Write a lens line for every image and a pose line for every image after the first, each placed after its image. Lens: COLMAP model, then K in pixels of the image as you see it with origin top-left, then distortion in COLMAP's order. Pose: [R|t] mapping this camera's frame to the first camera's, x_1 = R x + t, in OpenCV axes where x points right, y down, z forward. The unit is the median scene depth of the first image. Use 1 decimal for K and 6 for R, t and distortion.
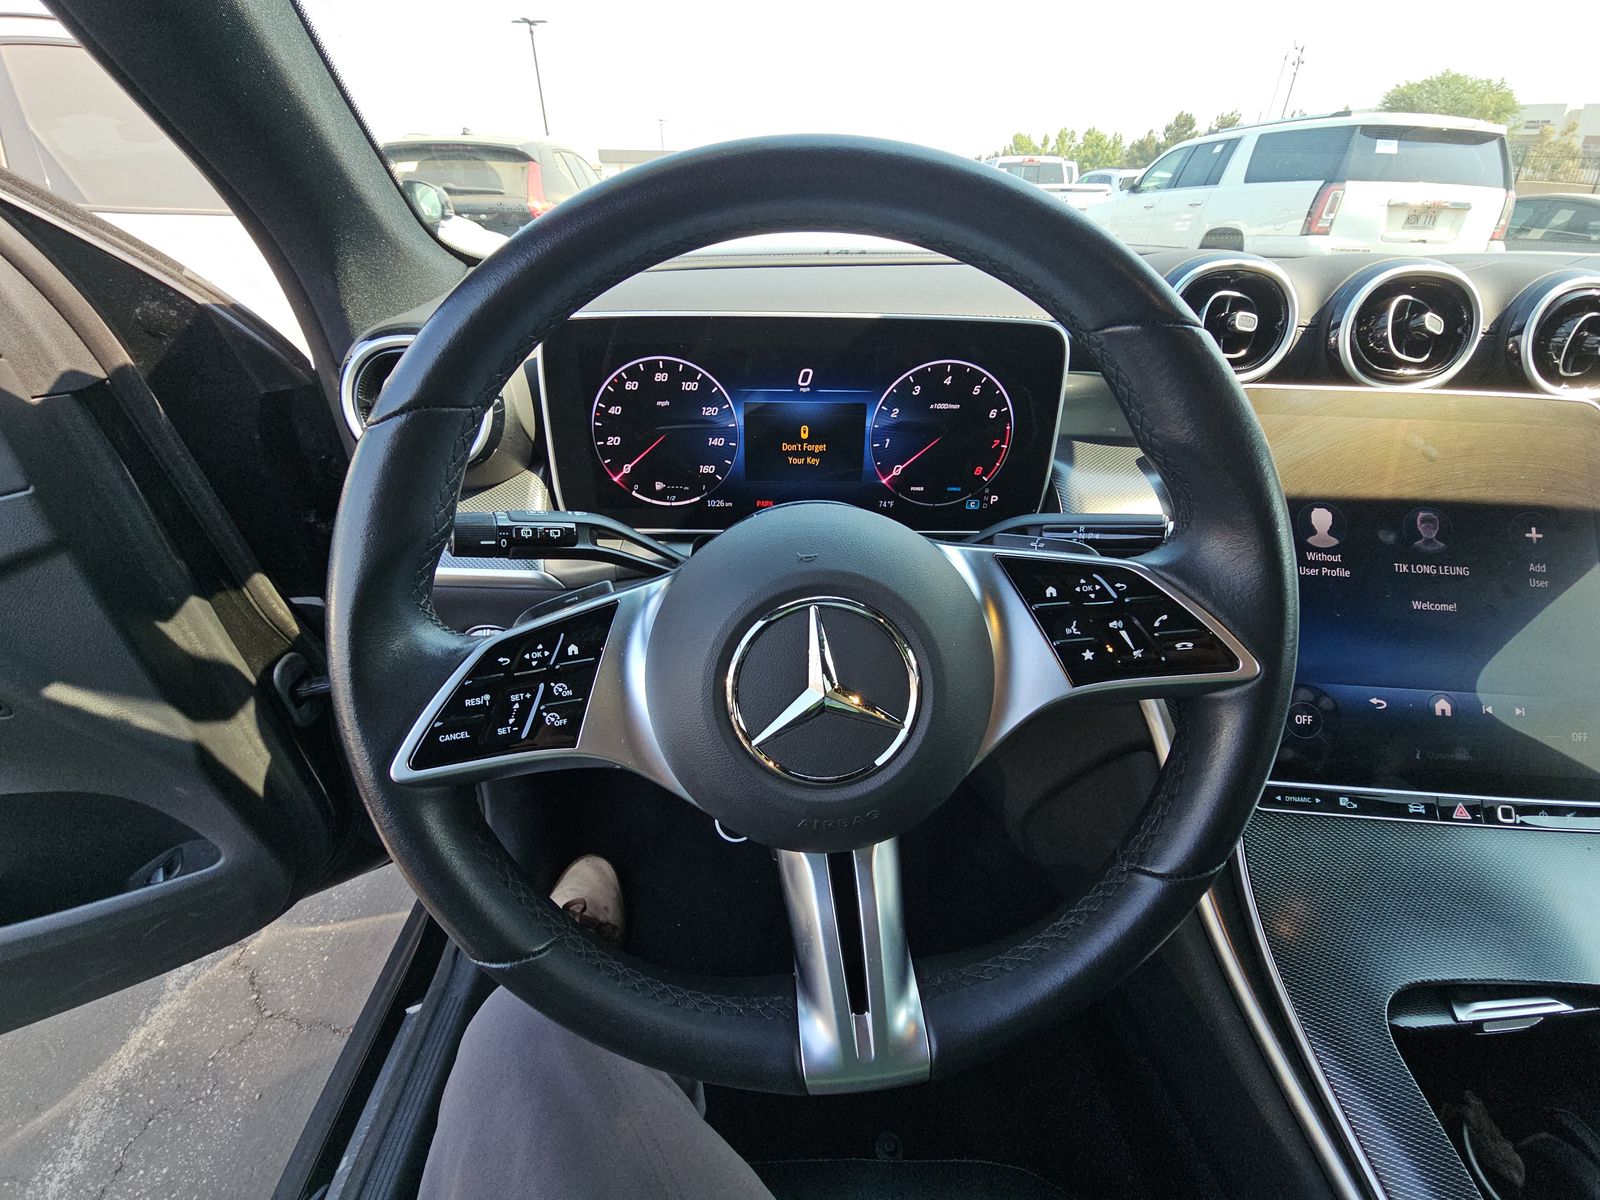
lens RADIAL K [[654.5, 0, 800.4], [0, 654.5, 594.1], [0, 0, 1]] dist [-0.001122, -0.003109]
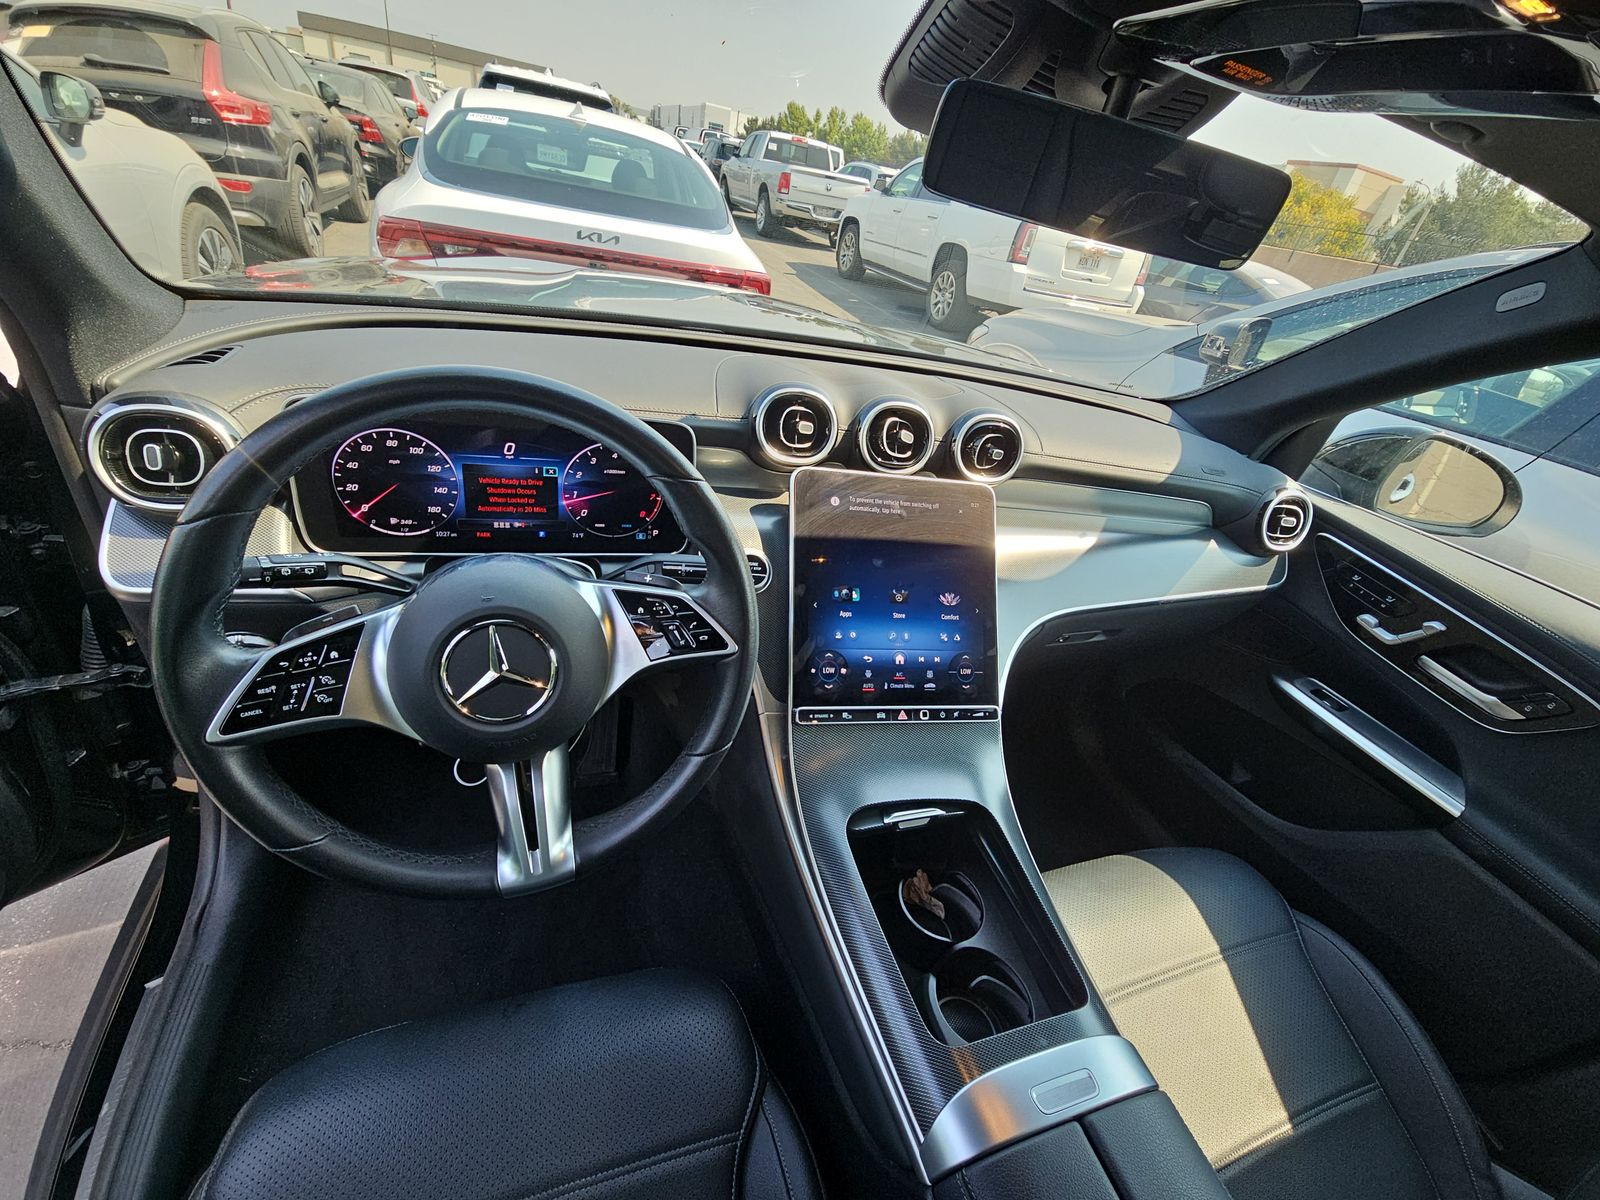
lens RADIAL K [[654.5, 0, 800.5], [0, 654.5, 600.4], [0, 0, 1]] dist [-0.001122, -0.003109]
pose [[0.945366, -0.022602, 0.325225, 0.154018], [0.003466, 0.998234, 0.059298, -0.099713], [-0.325991, -0.054931, 0.943776, -0.628007]]
